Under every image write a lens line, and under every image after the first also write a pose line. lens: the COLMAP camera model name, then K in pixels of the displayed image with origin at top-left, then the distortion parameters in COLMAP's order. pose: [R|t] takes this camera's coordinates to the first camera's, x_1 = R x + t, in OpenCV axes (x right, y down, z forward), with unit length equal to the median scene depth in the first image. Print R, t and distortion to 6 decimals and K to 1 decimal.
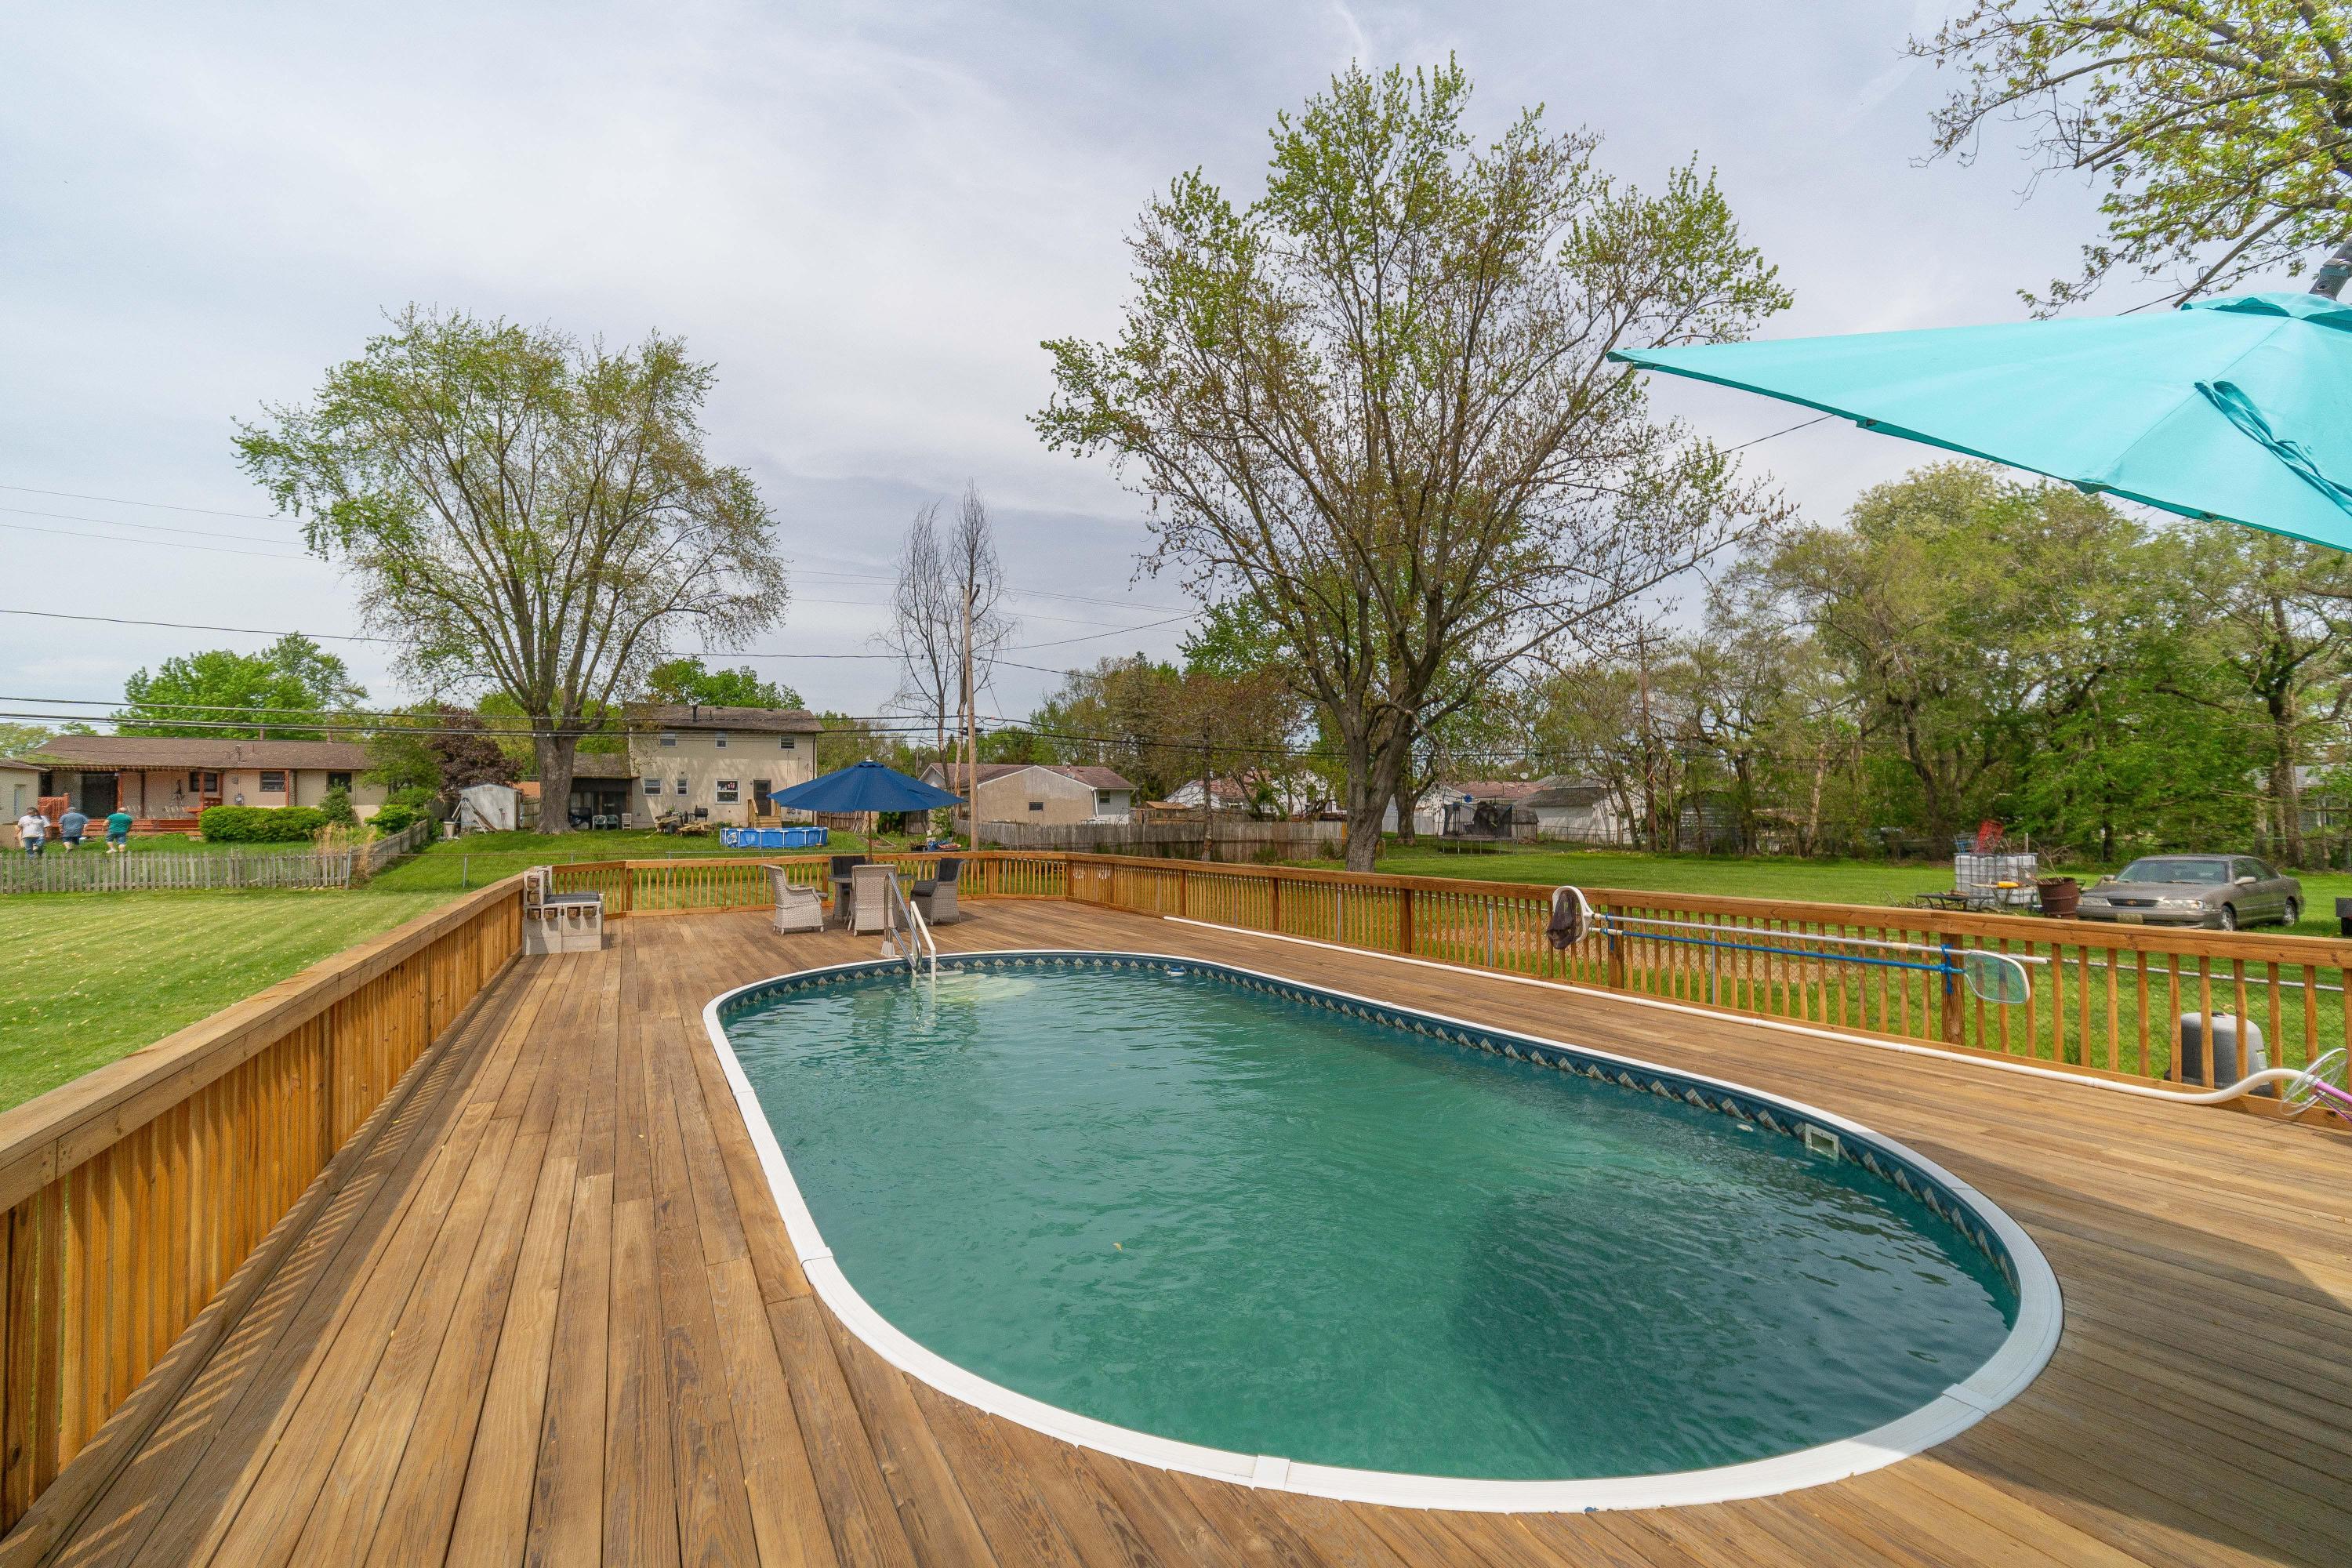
lens RADIAL K [[953.8, 0, 1183.9], [0, 953.8, 776.7], [0, 0, 1]] dist [0.000101, -0.000039]
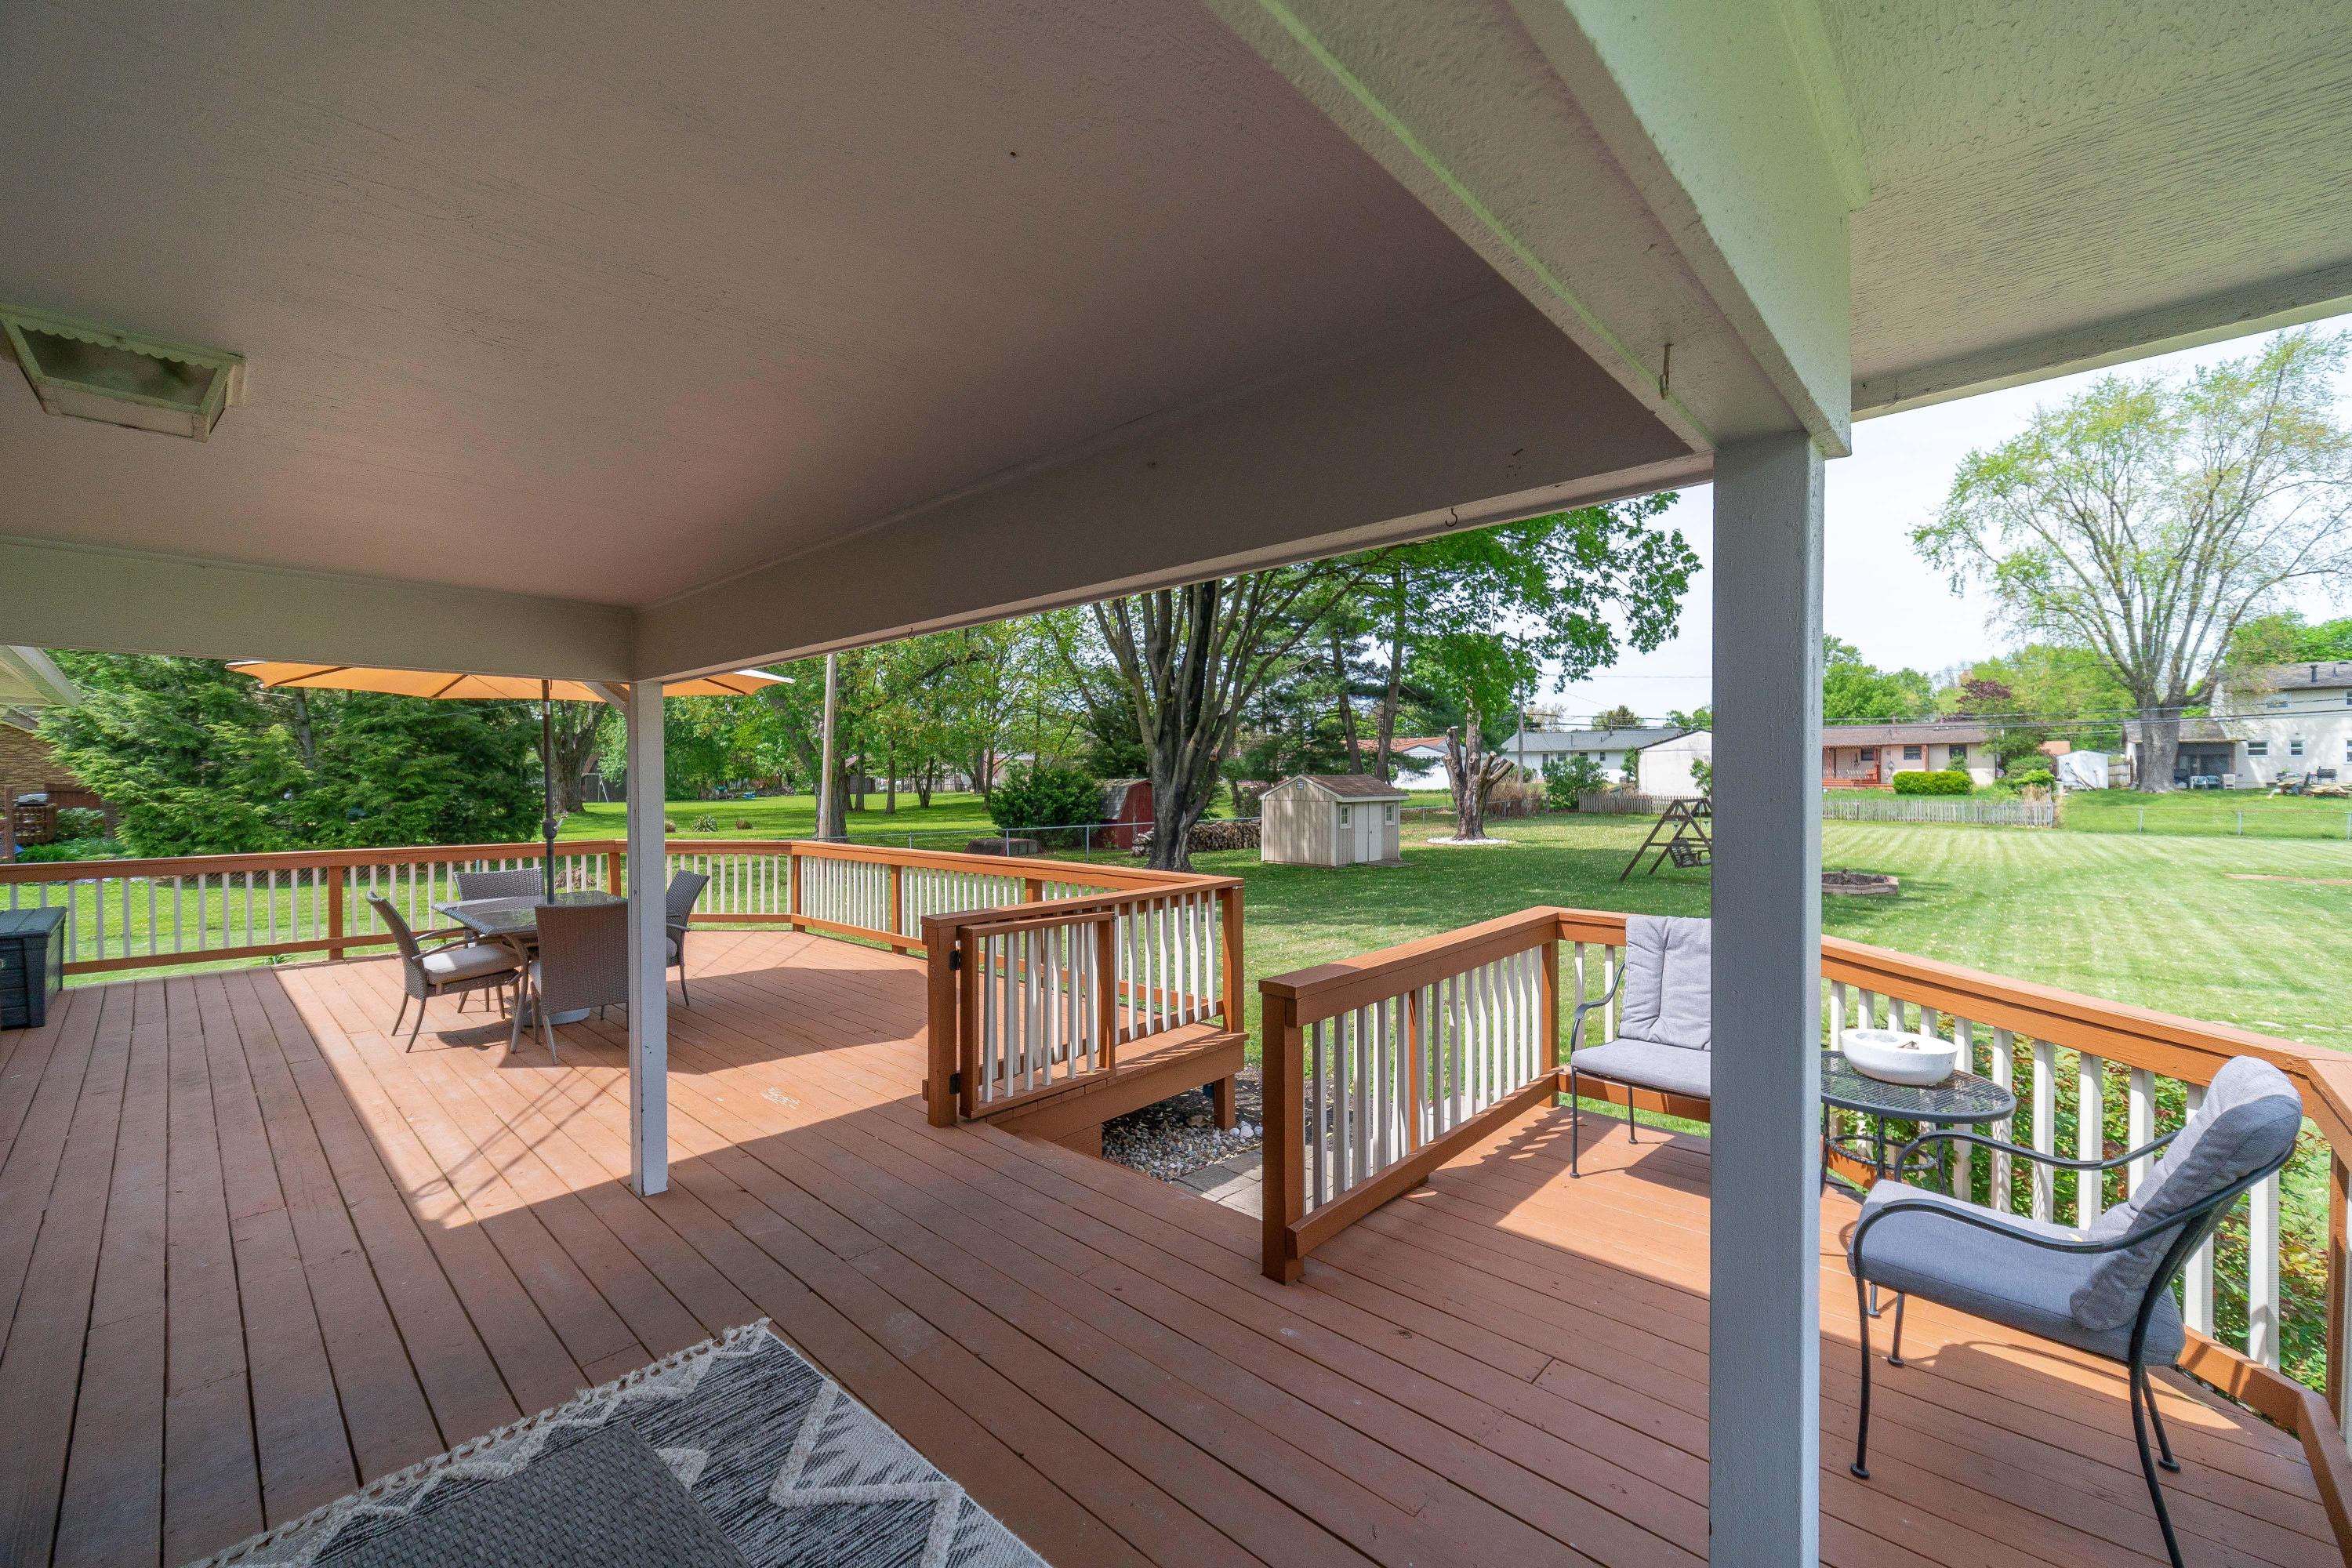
lens RADIAL K [[933.5, 0, 1176.0], [0, 933.5, 784.0], [0, 0, 1]] dist [0.001914, 0.000448]
pose [[0.275745, 0.011342, -0.961164, 0.110569], [0.043586, 0.998754, 0.024290, -0.030901], [0.960242, -0.048591, 0.274908, -0.469569]]
